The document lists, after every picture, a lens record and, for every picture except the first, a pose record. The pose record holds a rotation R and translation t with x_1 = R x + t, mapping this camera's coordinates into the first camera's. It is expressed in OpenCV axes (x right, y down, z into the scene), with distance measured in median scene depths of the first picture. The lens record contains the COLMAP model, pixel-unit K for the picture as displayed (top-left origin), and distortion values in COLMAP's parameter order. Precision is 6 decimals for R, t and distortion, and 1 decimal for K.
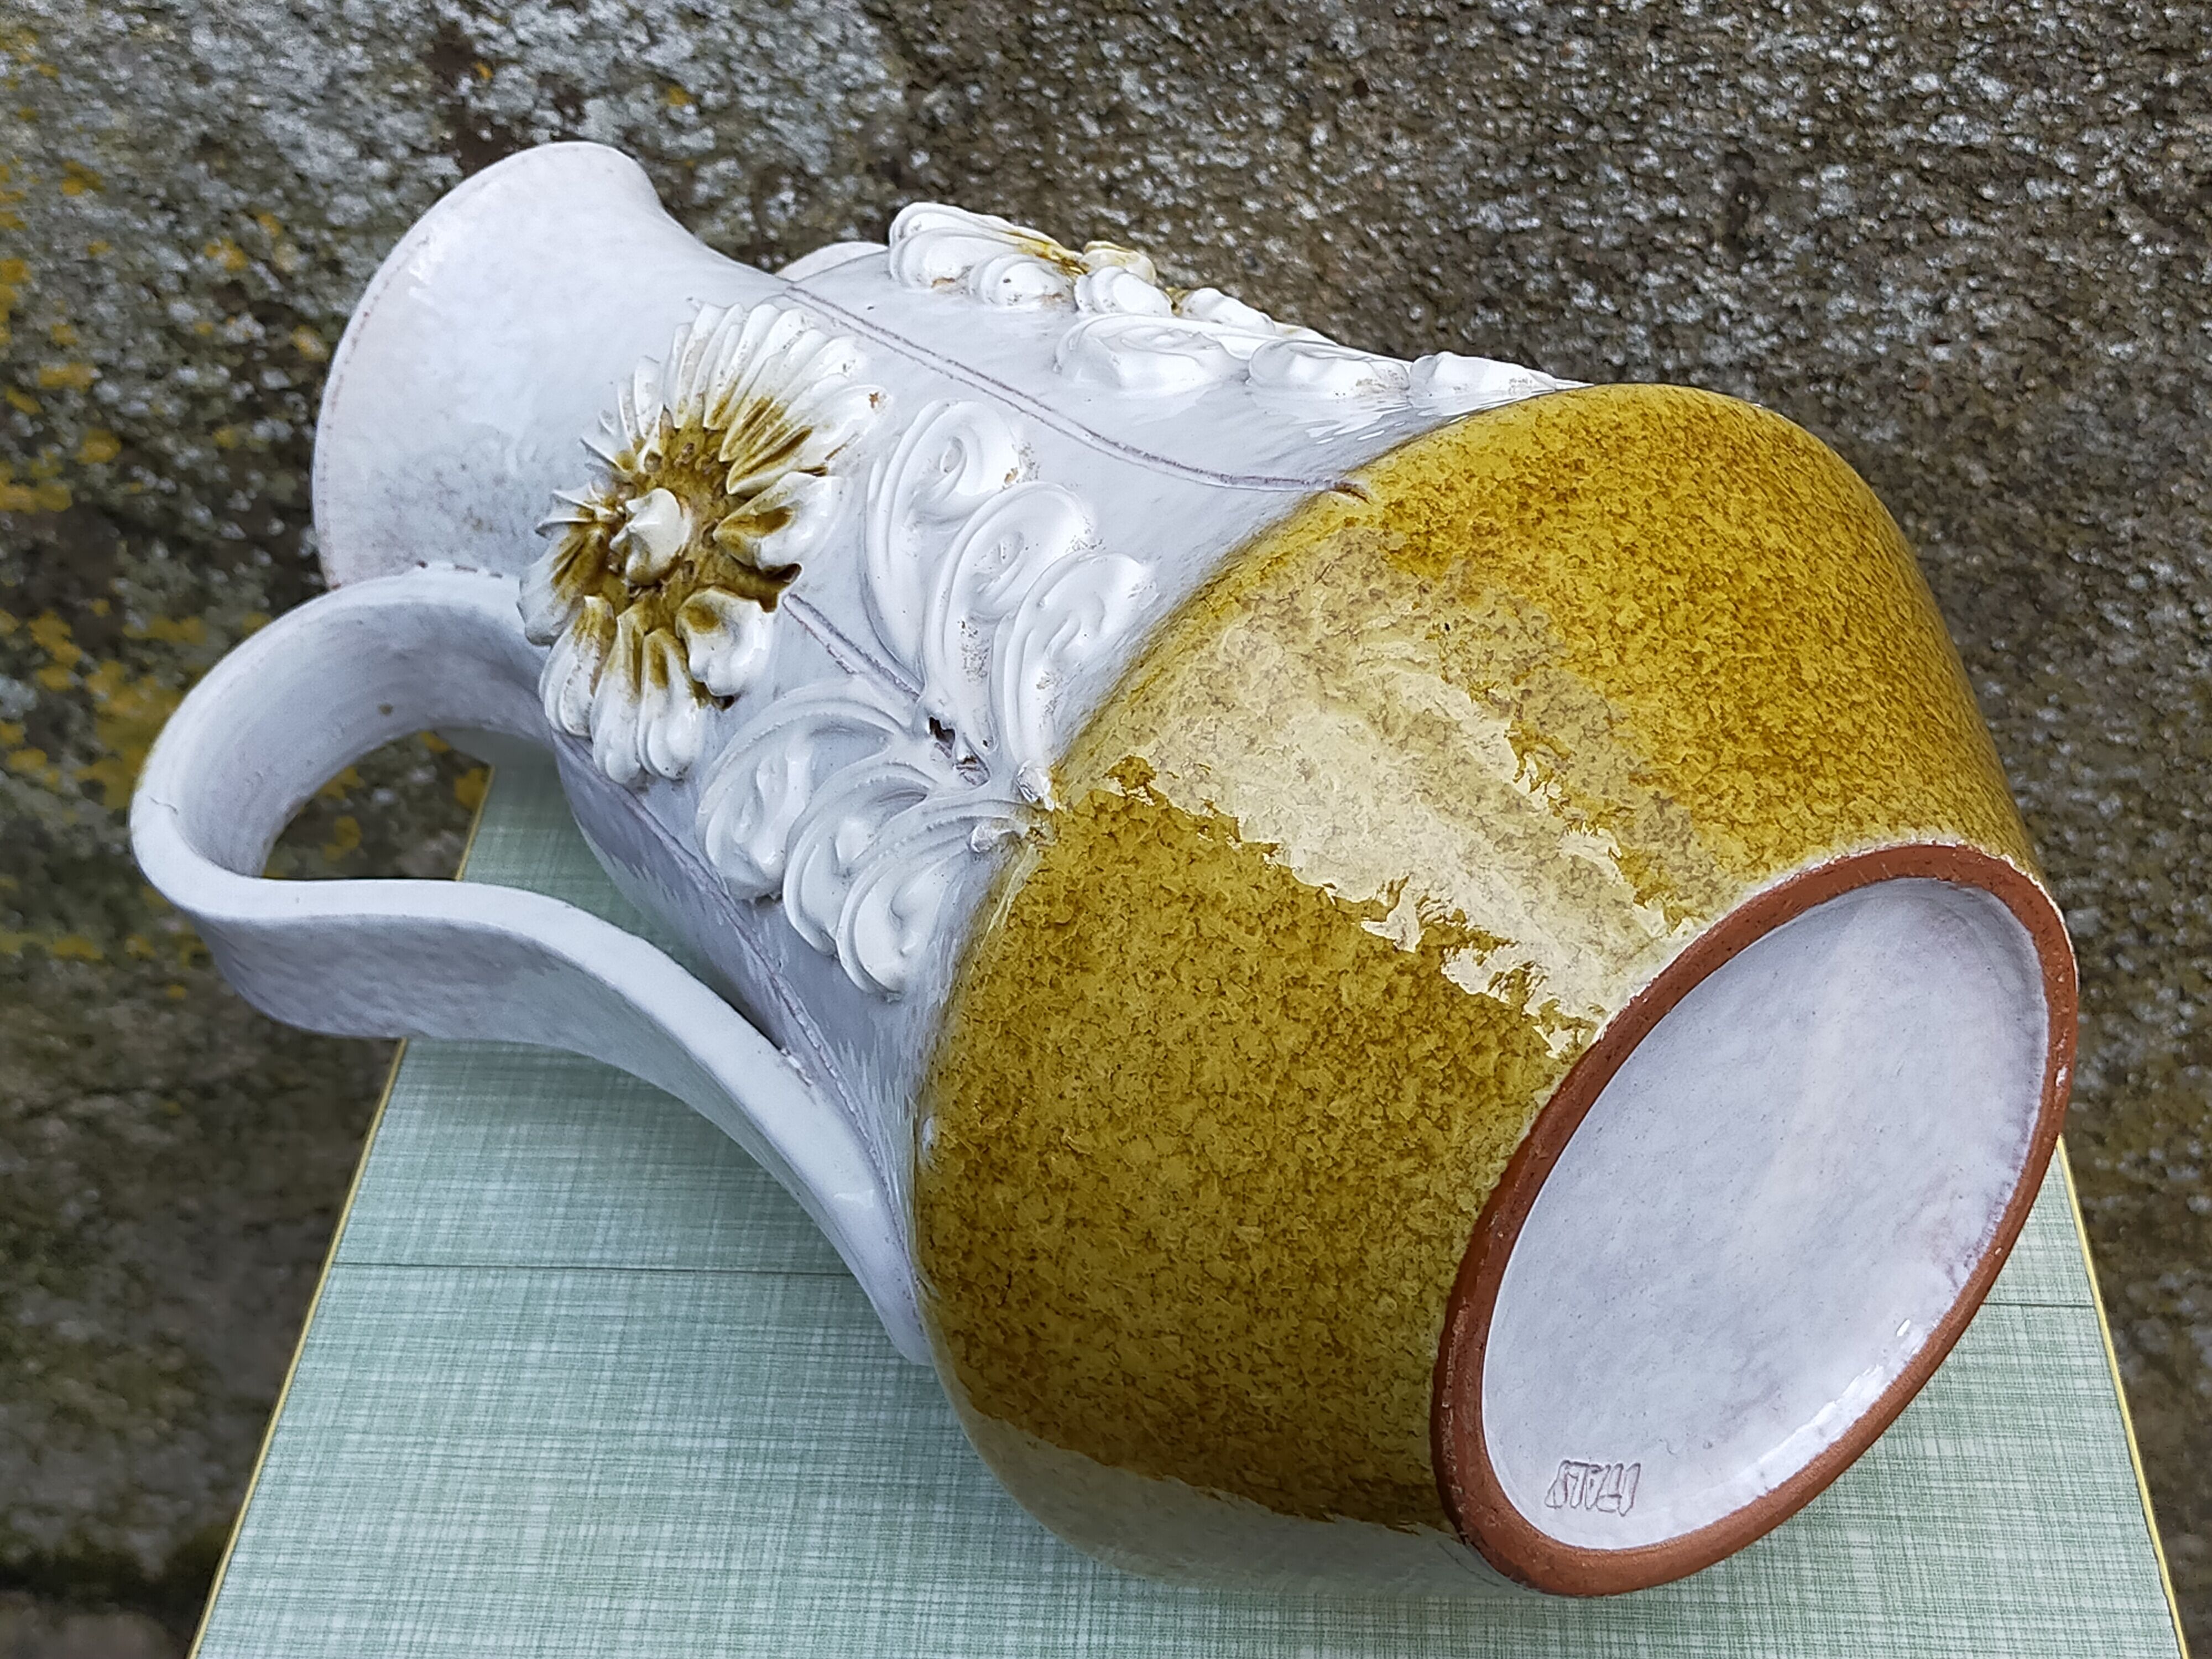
lens RADIAL K [[3715.6, 0, 1023.1], [0, 3715.6, 840.1], [0, 0, 1]] dist [0.117964, 0.000000]
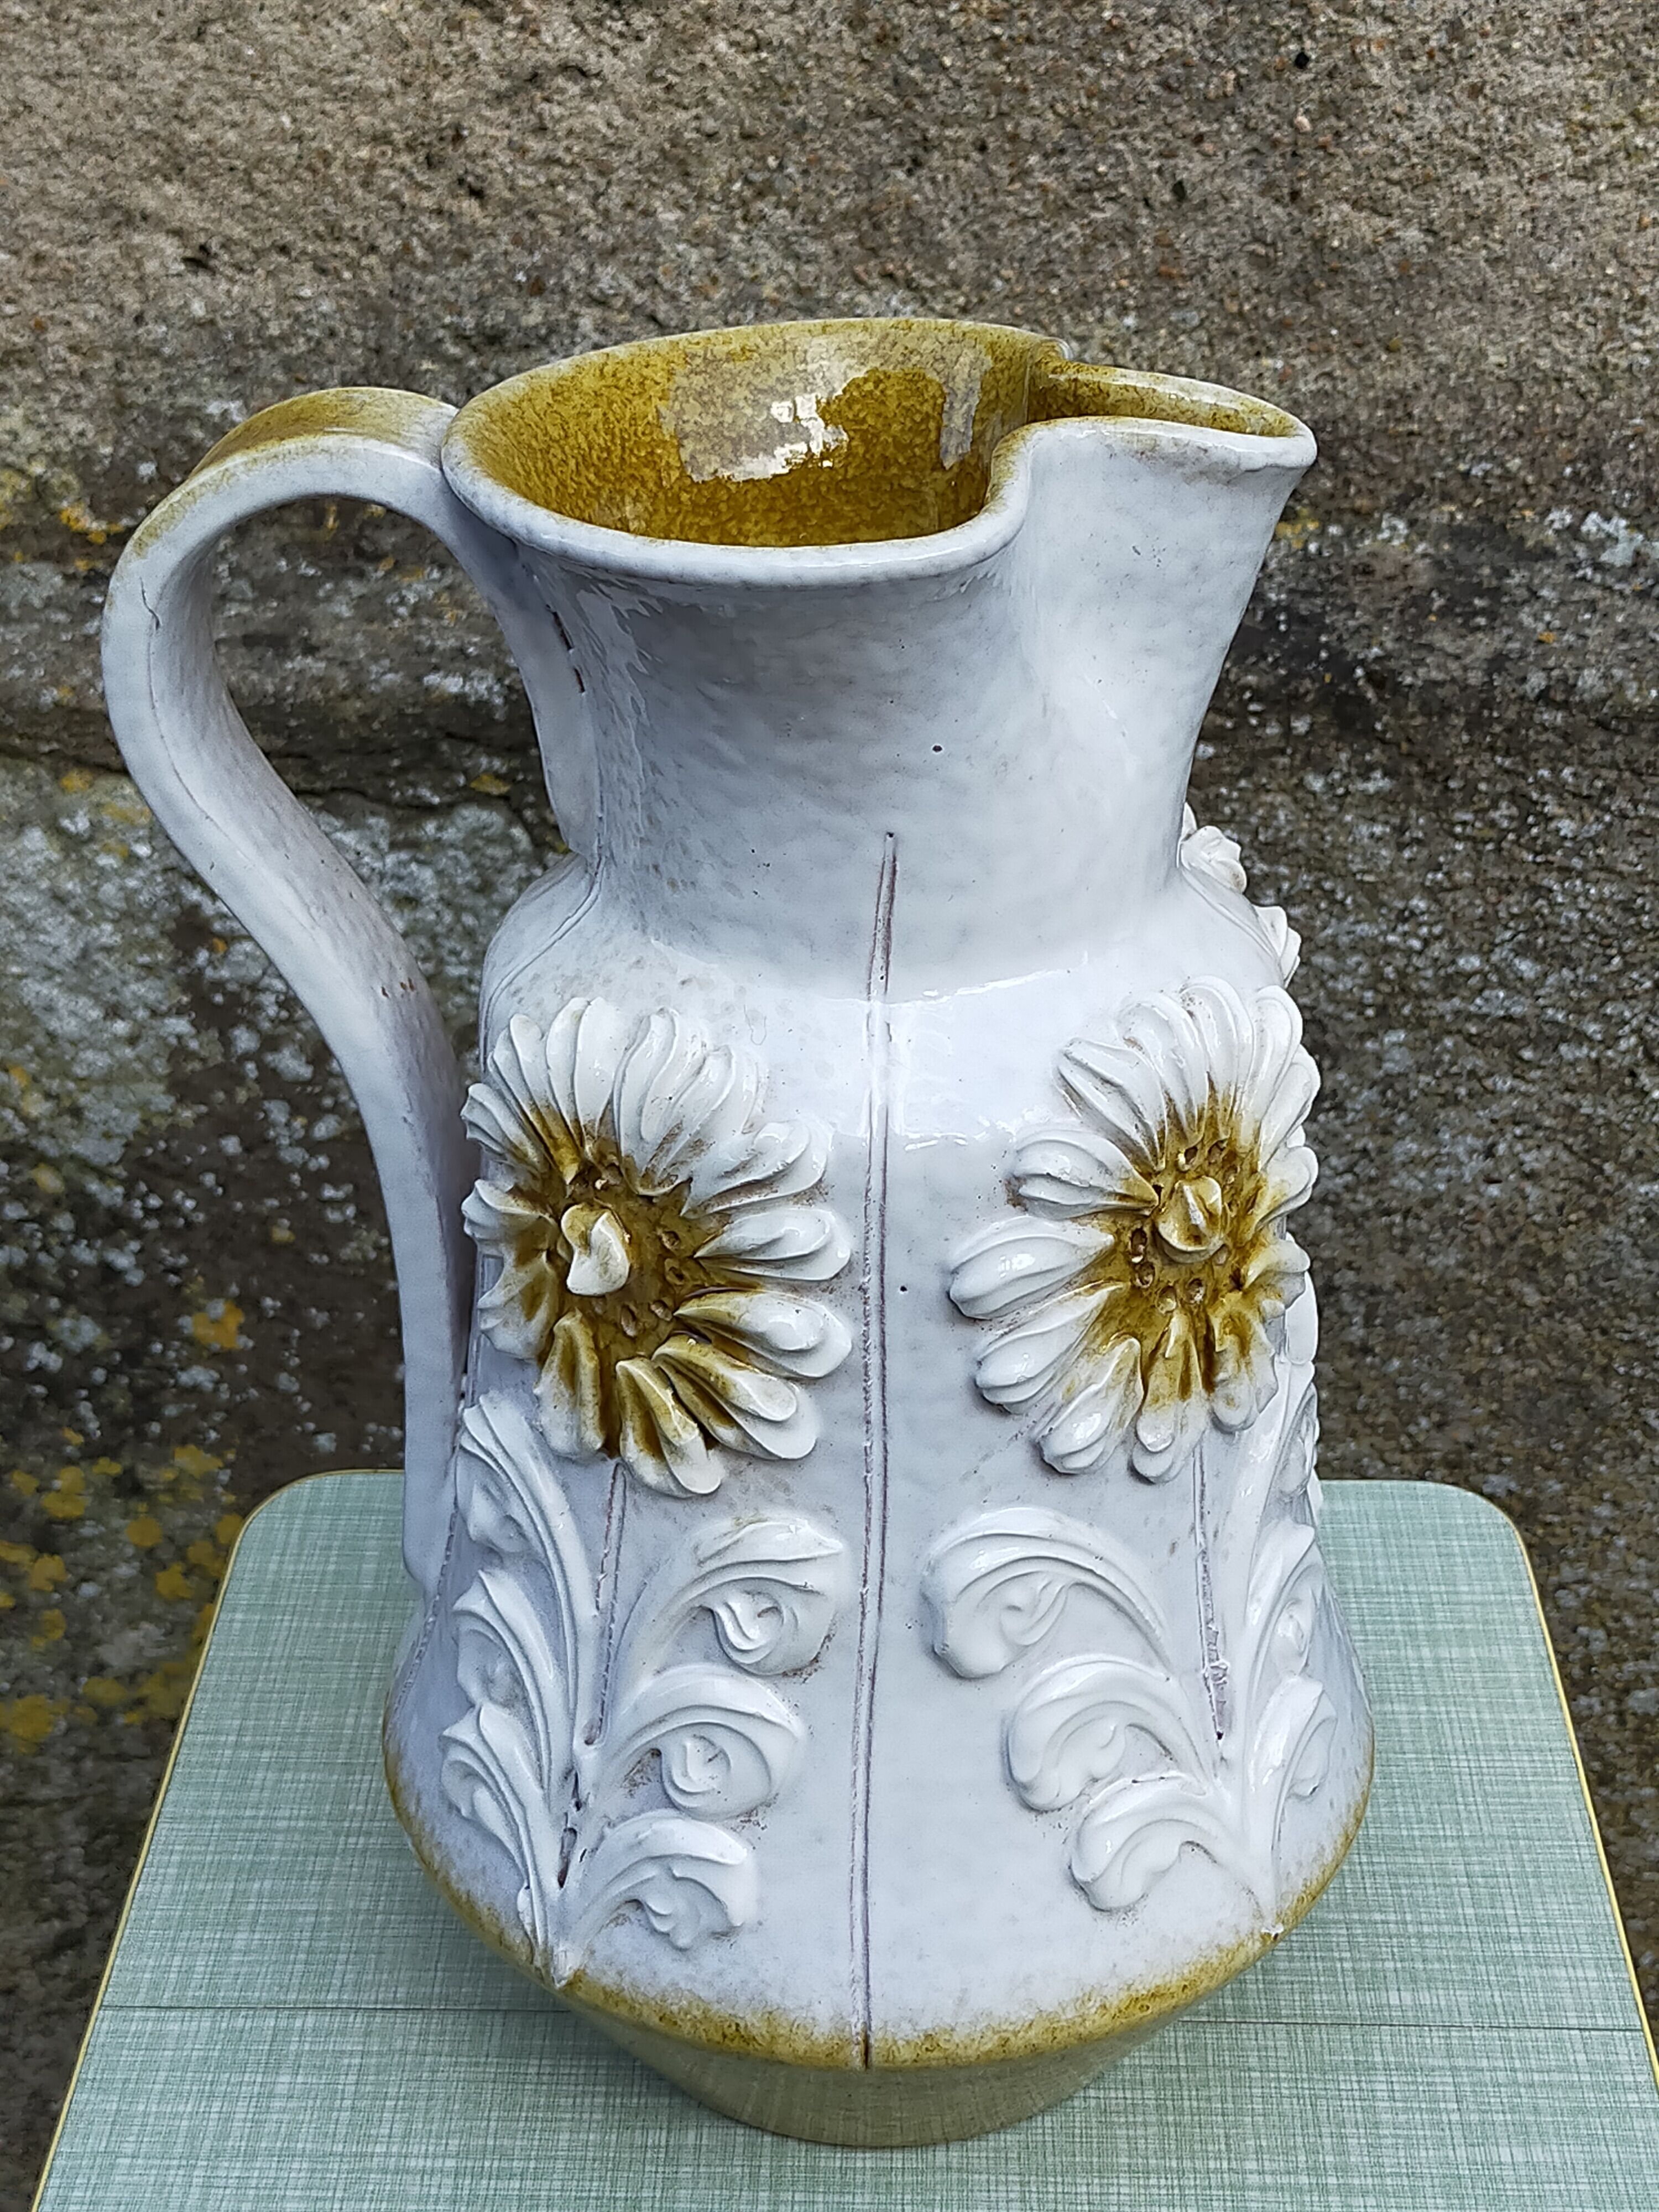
lens RADIAL K [[3715.6, 0, 808.3], [0, 3715.6, 1105.7], [0, 0, 1]] dist [0.117964, 0.000000]
pose [[0.998786, 0.002773, 0.049181, -0.020179], [0.004183, 0.990033, -0.140772, 0.003389], [-0.049081, 0.140806, 0.988820, -0.121578]]
